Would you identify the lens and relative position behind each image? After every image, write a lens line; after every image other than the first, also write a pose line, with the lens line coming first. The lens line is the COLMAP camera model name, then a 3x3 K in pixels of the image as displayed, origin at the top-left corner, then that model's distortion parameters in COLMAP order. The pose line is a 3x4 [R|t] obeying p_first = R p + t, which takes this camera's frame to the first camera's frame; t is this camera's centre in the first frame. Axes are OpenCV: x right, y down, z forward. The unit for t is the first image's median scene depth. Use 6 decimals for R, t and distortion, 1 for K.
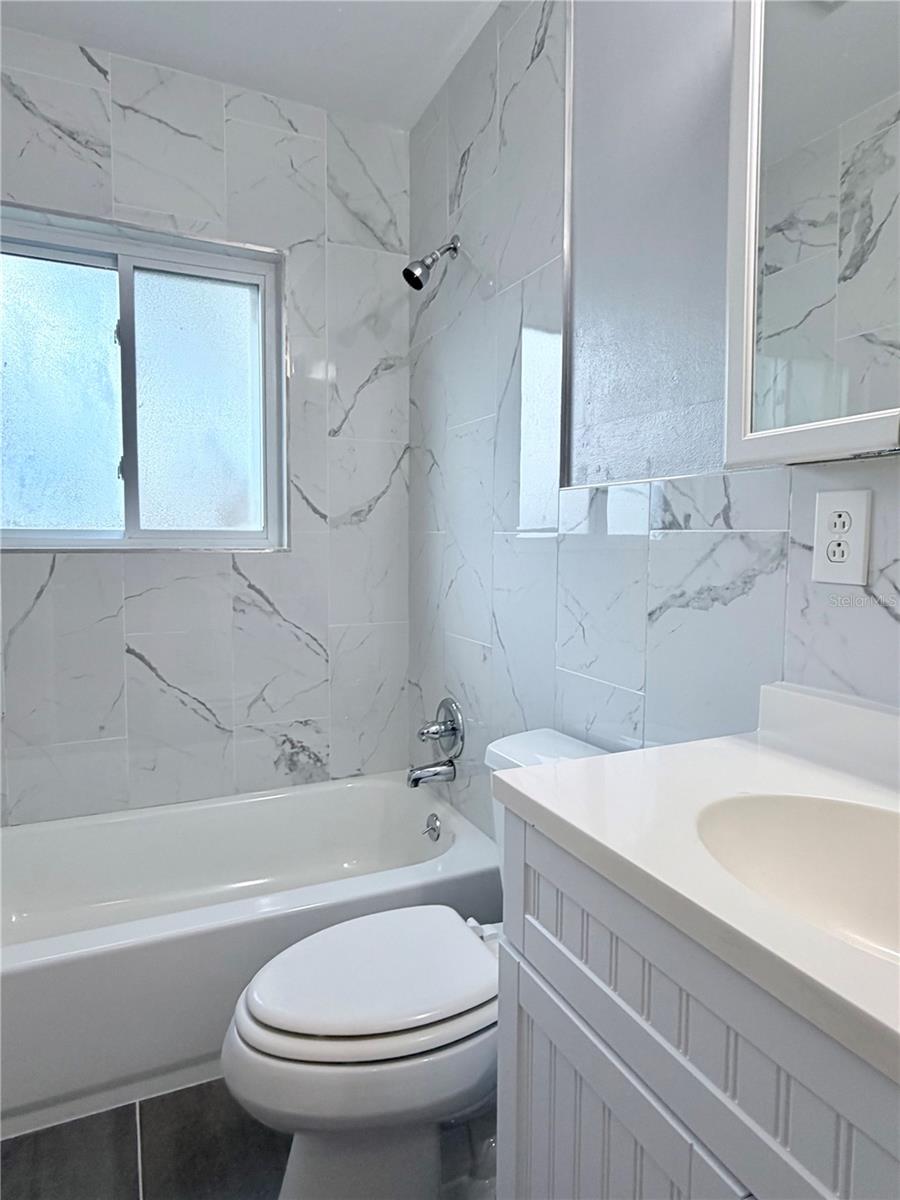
lens RADIAL K [[726.4, 0, 450.0], [0, 726.4, 600.0], [0, 0, 1]] dist [0.000508, 0.000437]
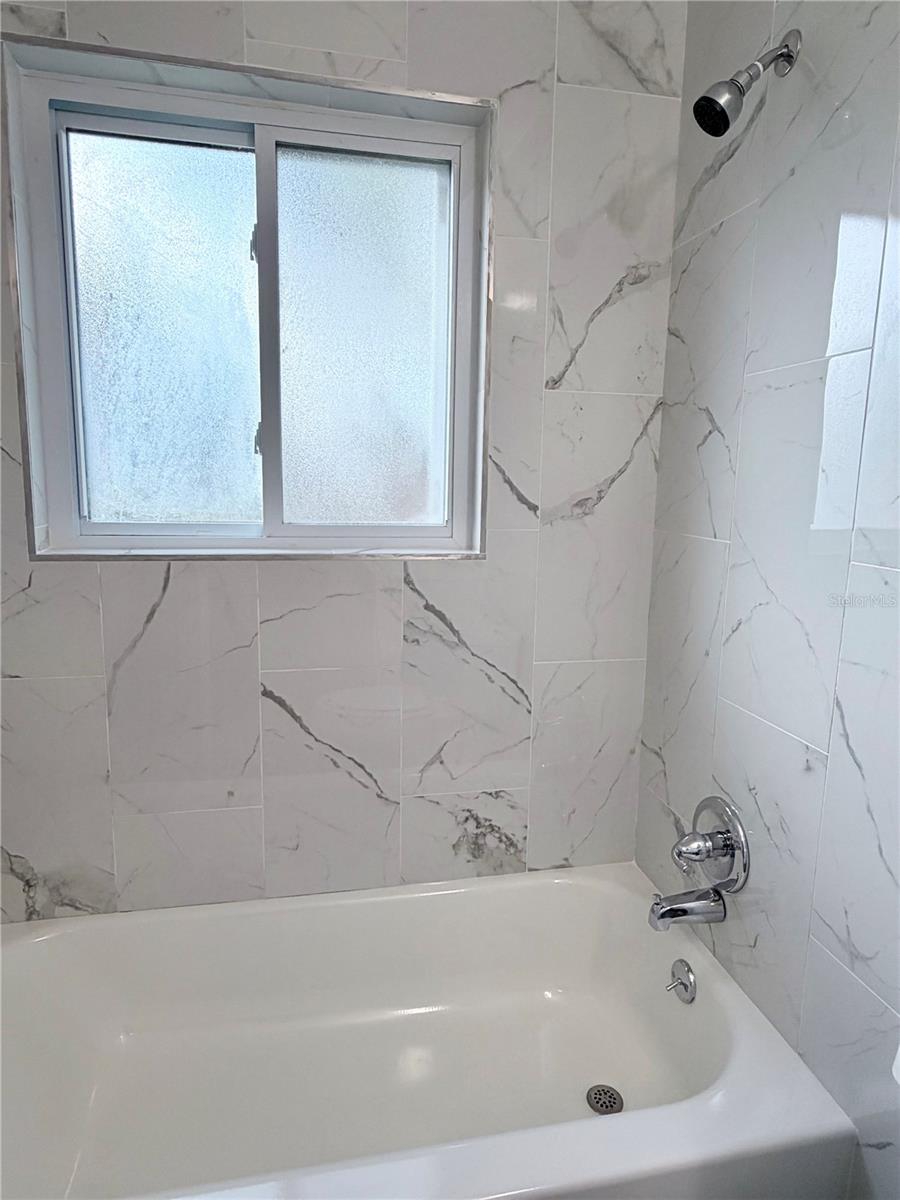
lens RADIAL K [[708.6, 0, 459.2], [0, 708.6, 598.0], [0, 0, 1]] dist [-0.003770, -0.001785]
pose [[0.977687, 0.045349, -0.205116, -0.103060], [-0.029015, 0.996214, 0.081953, -0.084479], [0.208056, -0.074172, 0.975301, 0.332176]]
